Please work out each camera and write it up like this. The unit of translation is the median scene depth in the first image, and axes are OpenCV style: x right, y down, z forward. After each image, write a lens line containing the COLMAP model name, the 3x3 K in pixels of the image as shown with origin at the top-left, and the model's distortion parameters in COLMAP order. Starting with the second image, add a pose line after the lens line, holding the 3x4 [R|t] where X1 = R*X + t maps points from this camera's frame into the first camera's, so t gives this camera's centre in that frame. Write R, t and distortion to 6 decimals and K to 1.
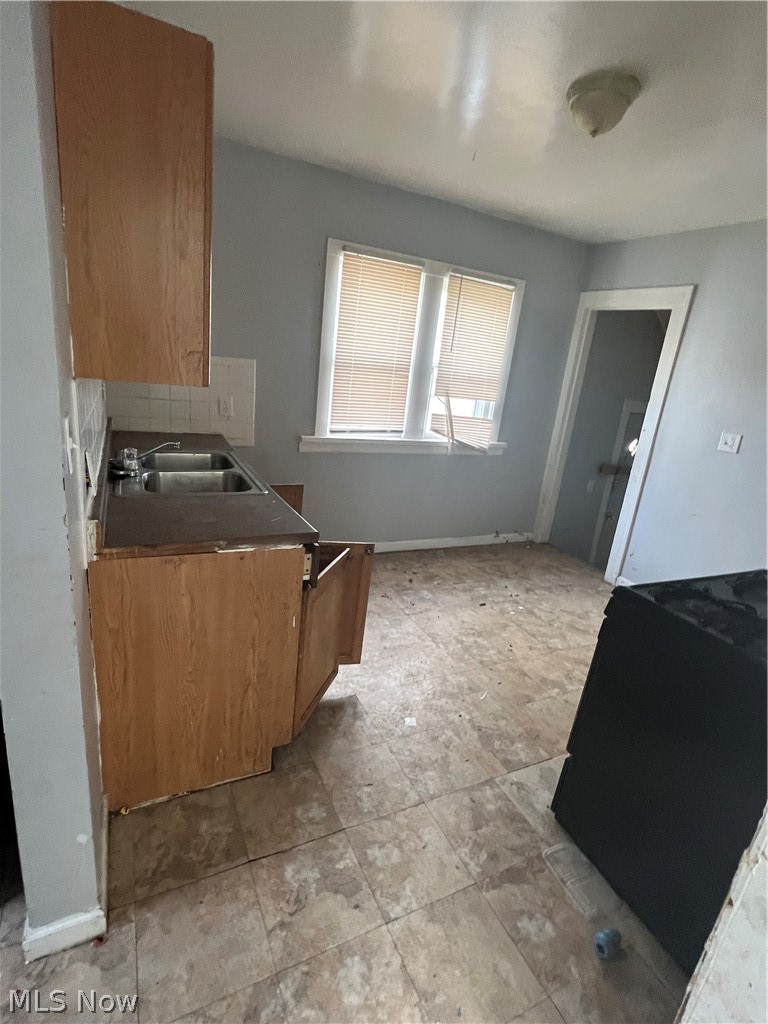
lens RADIAL K [[507.9, 0, 385.3], [0, 507.9, 512.0], [0, 0, 1]] dist [-0.004070, 0.001761]
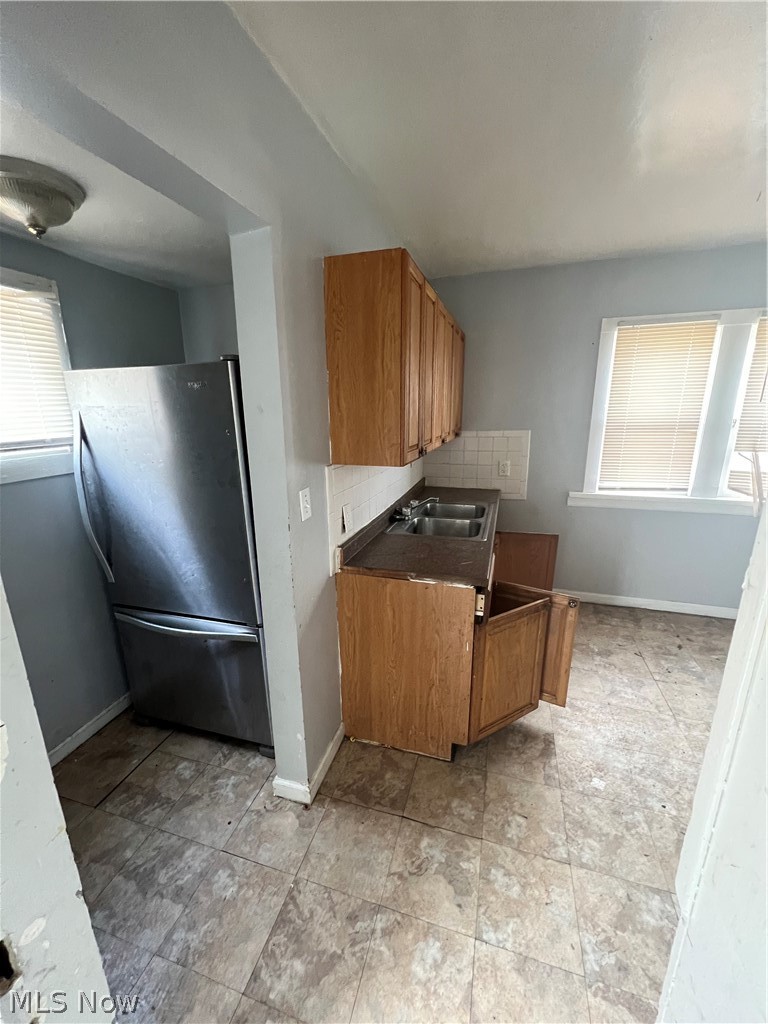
lens RADIAL K [[412.3, 0, 381.9], [0, 412.3, 511.8], [0, 0, 1]] dist [-0.000740, -0.000104]
pose [[0.721017, 0.058552, -0.690439, 0.355099], [-0.111792, 0.993200, -0.032515, -0.057904], [0.683840, 0.100630, 0.722659, 0.090979]]
